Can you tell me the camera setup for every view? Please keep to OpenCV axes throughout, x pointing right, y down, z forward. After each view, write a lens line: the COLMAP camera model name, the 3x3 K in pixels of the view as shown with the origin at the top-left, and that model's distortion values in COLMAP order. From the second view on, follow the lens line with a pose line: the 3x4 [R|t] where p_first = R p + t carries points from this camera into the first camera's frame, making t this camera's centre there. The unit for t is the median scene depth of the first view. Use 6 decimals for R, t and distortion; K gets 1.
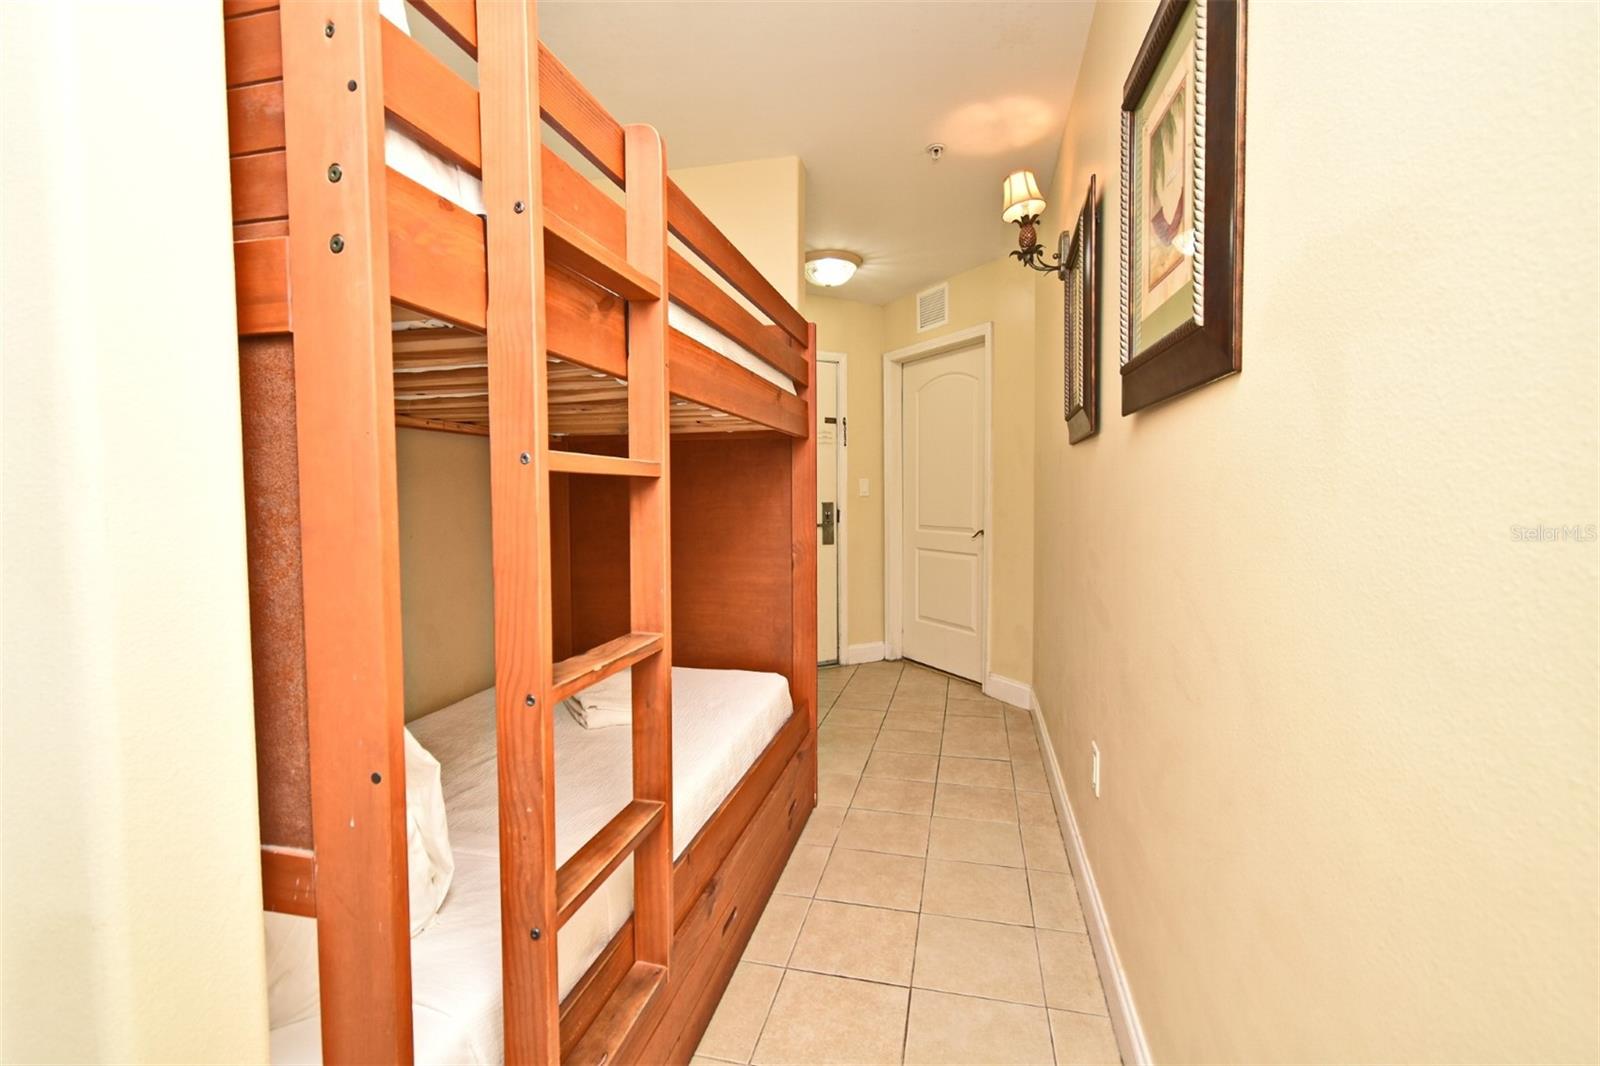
lens RADIAL K [[701.8, 0, 795.7], [0, 701.8, 526.5], [0, 0, 1]] dist [0.003769, -0.001324]
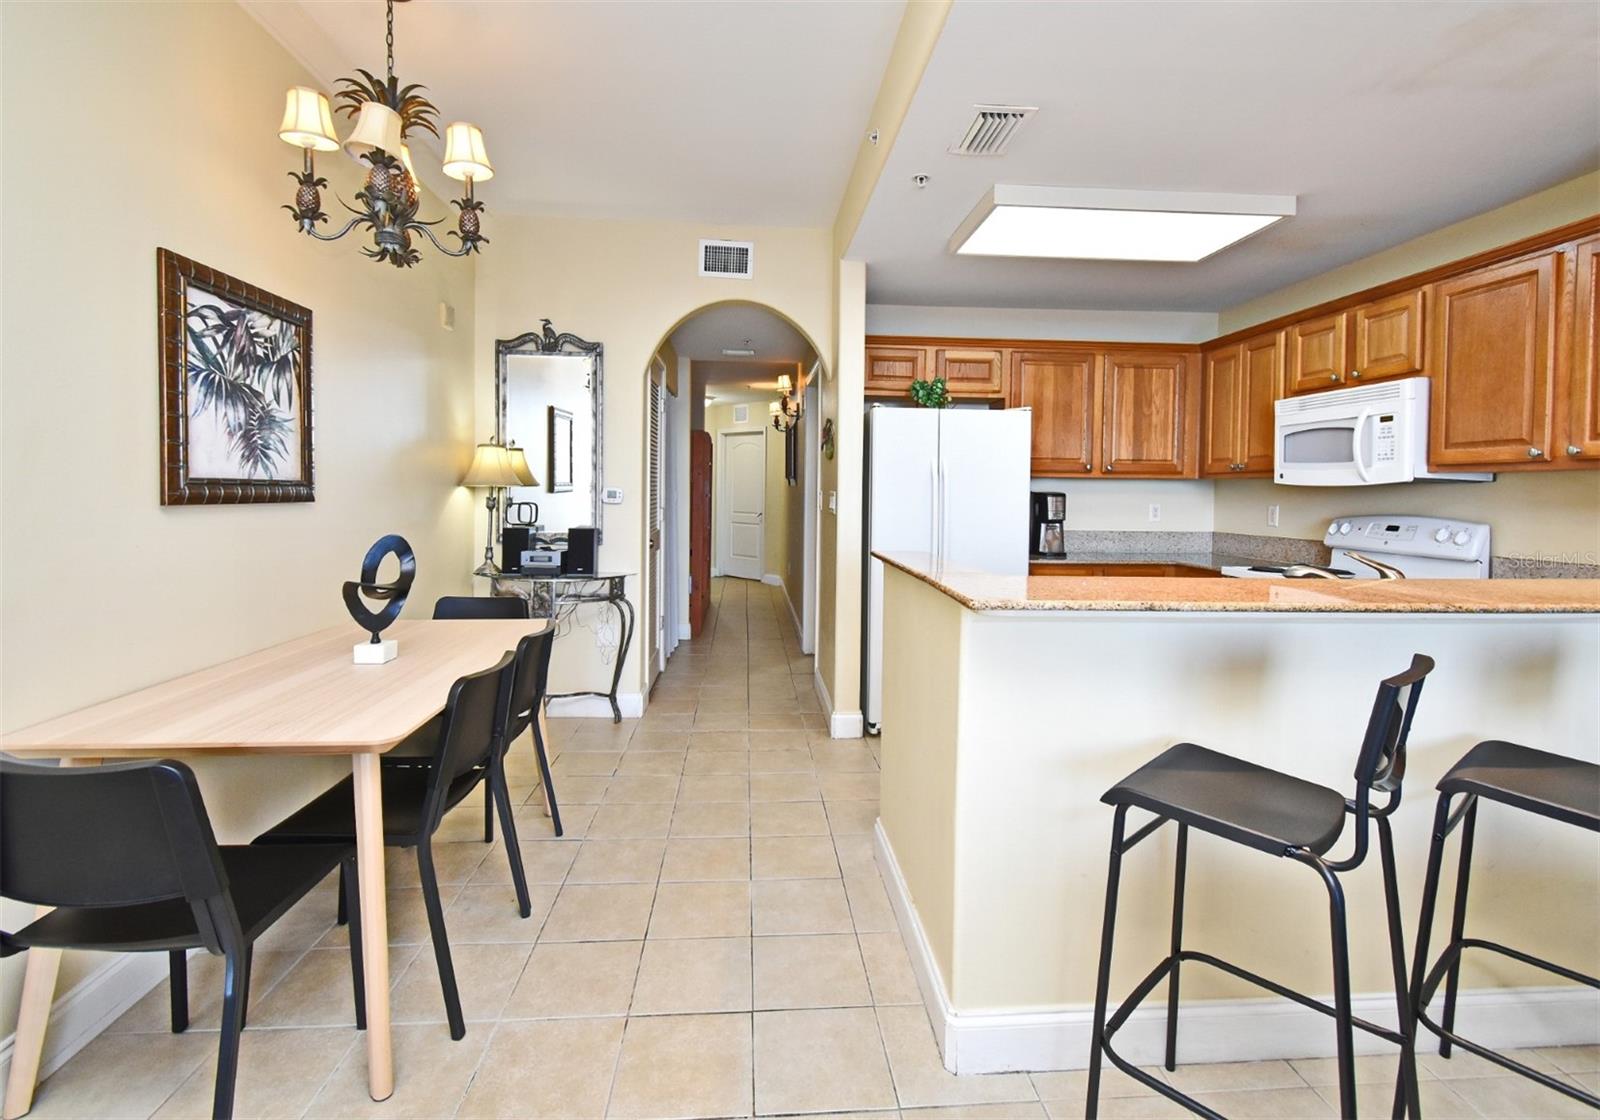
lens RADIAL K [[726.5, 0, 775.9], [0, 726.5, 509.6], [0, 0, 1]] dist [0.014474, -0.002657]
pose [[0.960372, 0.015290, 0.278302, -0.379863], [-0.008565, 0.999642, -0.025365, 0.057995], [-0.278590, 0.021976, 0.960159, -1.401361]]
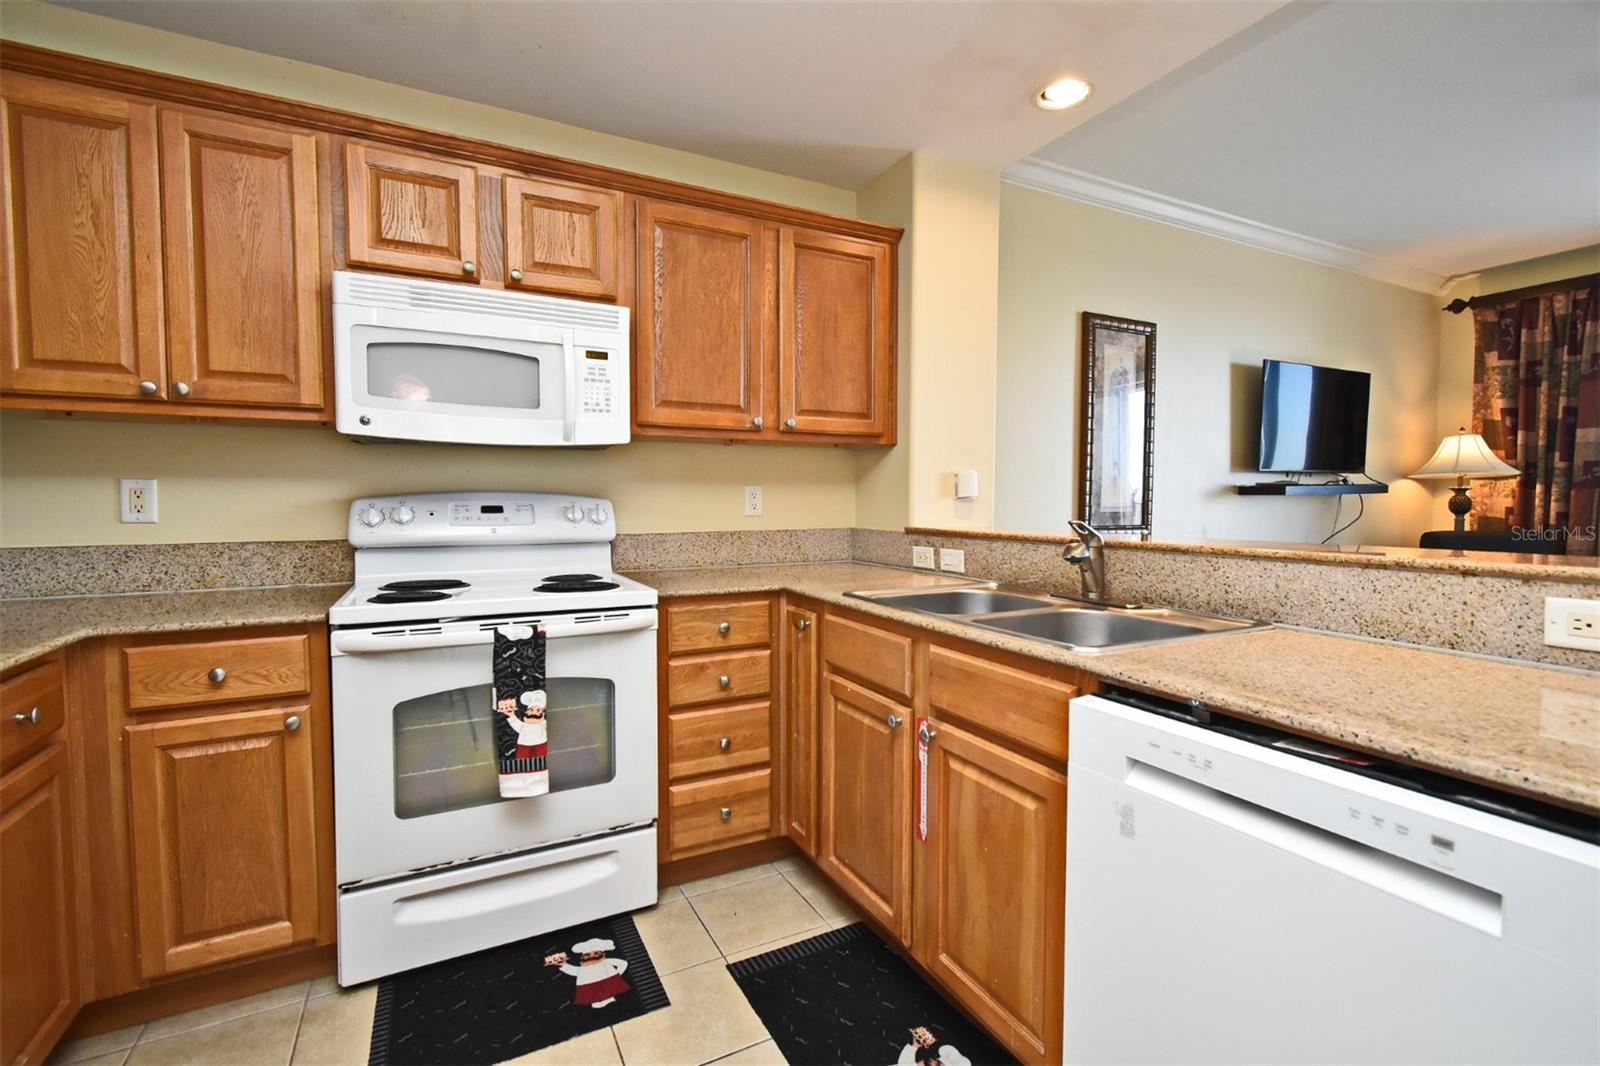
lens RADIAL K [[701.8, 0, 801.0], [0, 701.8, 536.0], [0, 0, 1]] dist [0.003769, -0.001324]
pose [[-0.648112, -0.029882, 0.760958, -0.065824], [0.044125, 0.996078, 0.076696, 0.040874], [-0.760265, 0.083285, -0.644252, -0.616500]]
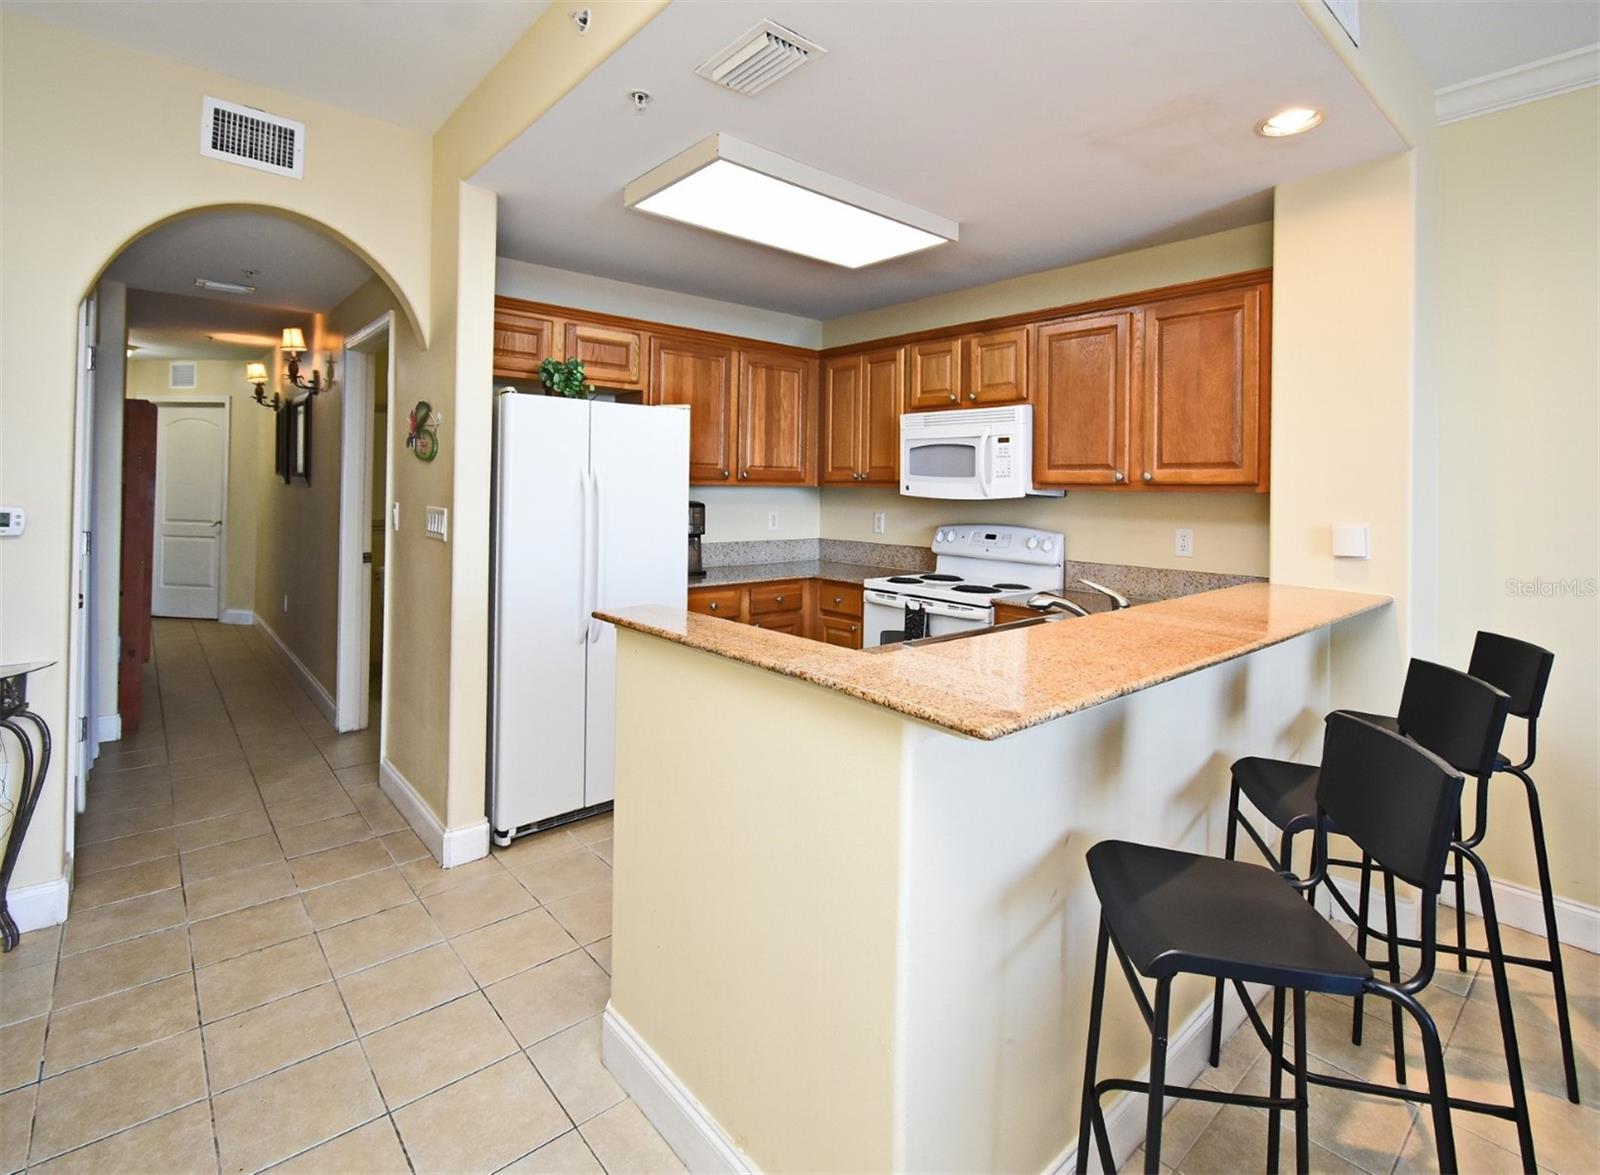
lens RADIAL K [[798.7, 0, 792.6], [0, 798.7, 479.9], [0, 0, 1]] dist [0.003342, -0.003184]
pose [[0.599974, 0.028260, 0.799520, -0.435149], [0.017791, 0.998657, -0.048650, 0.024938], [-0.799822, 0.043413, 0.598666, -1.202209]]
